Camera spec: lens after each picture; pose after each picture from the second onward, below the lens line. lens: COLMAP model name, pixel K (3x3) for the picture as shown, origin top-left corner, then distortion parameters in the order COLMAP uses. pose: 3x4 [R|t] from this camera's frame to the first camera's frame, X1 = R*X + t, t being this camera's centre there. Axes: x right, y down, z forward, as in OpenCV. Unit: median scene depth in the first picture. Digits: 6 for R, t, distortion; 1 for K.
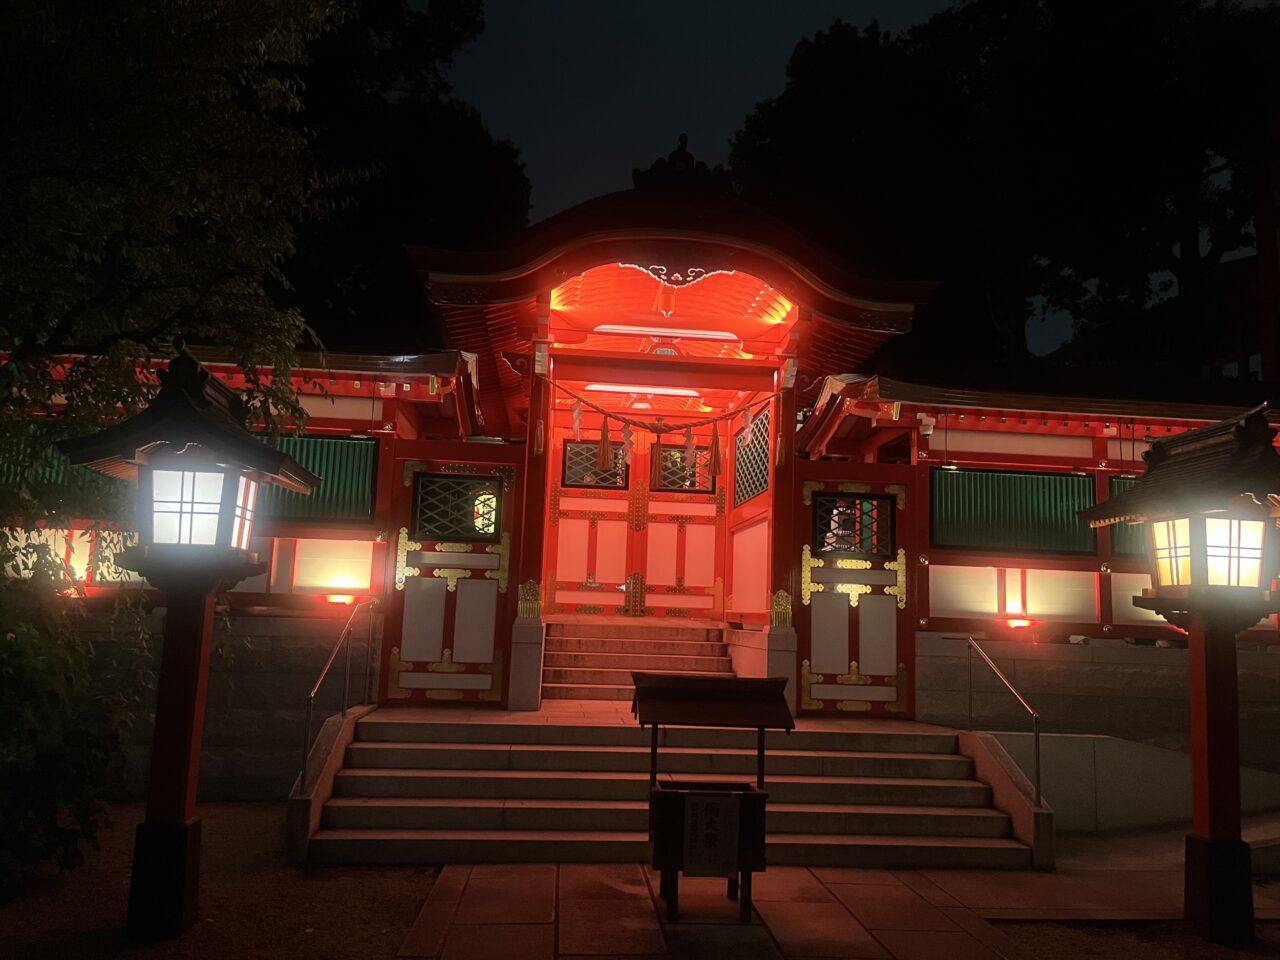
lens RADIAL K [[989.7, 0, 639.7], [0, 989.7, 474.5], [0, 0, 1]] dist [0.045714, -0.003818]
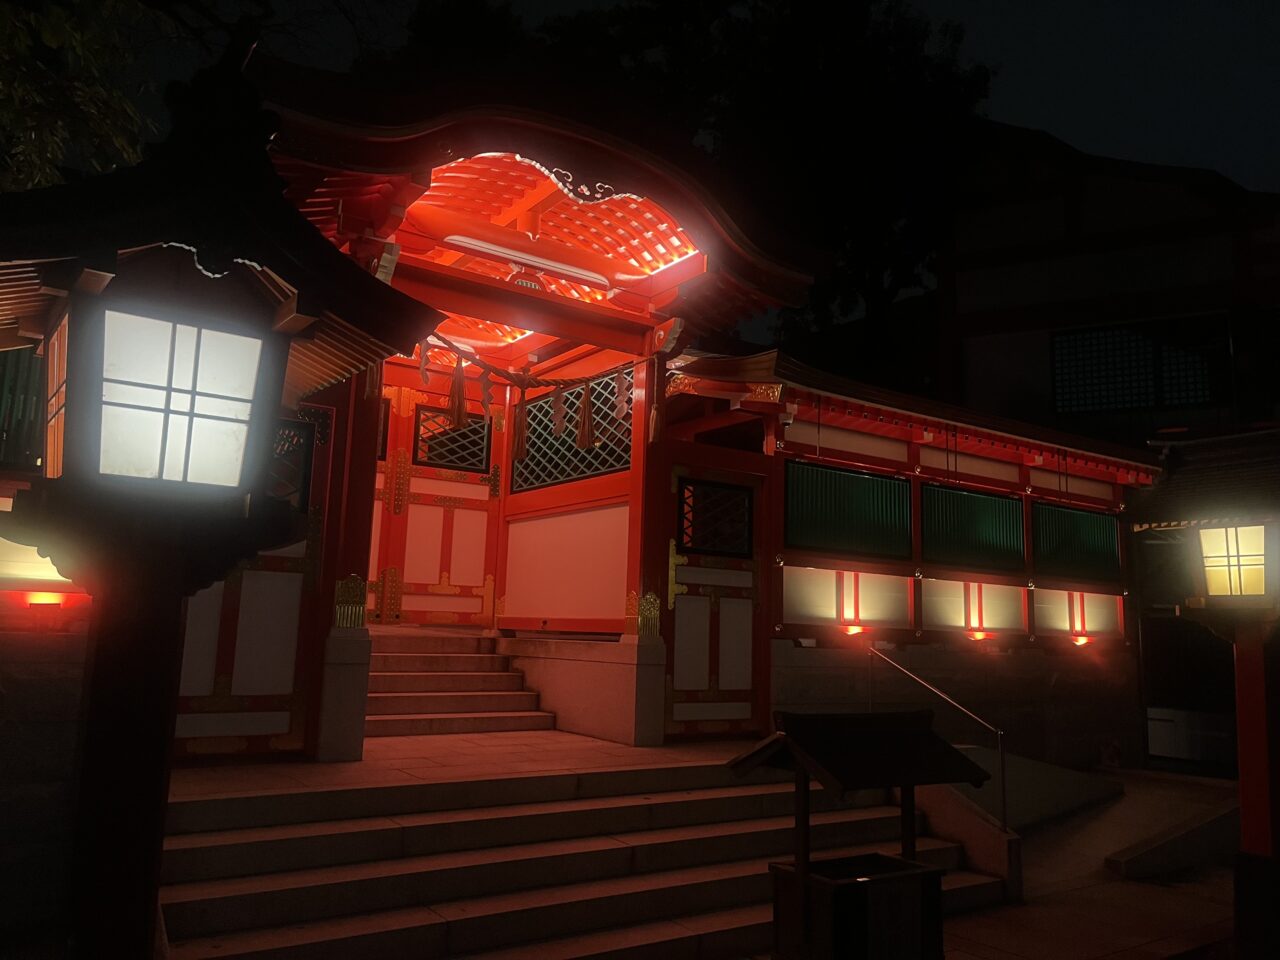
lens RADIAL K [[989.7, 0, 640.8], [0, 989.7, 480.6], [0, 0, 1]] dist [0.045714, -0.003818]
pose [[0.866500, 0.068159, 0.494503, -0.278021], [-0.071102, 0.997386, -0.012883, 0.033740], [-0.494088, -0.023997, 0.869081, 0.277398]]
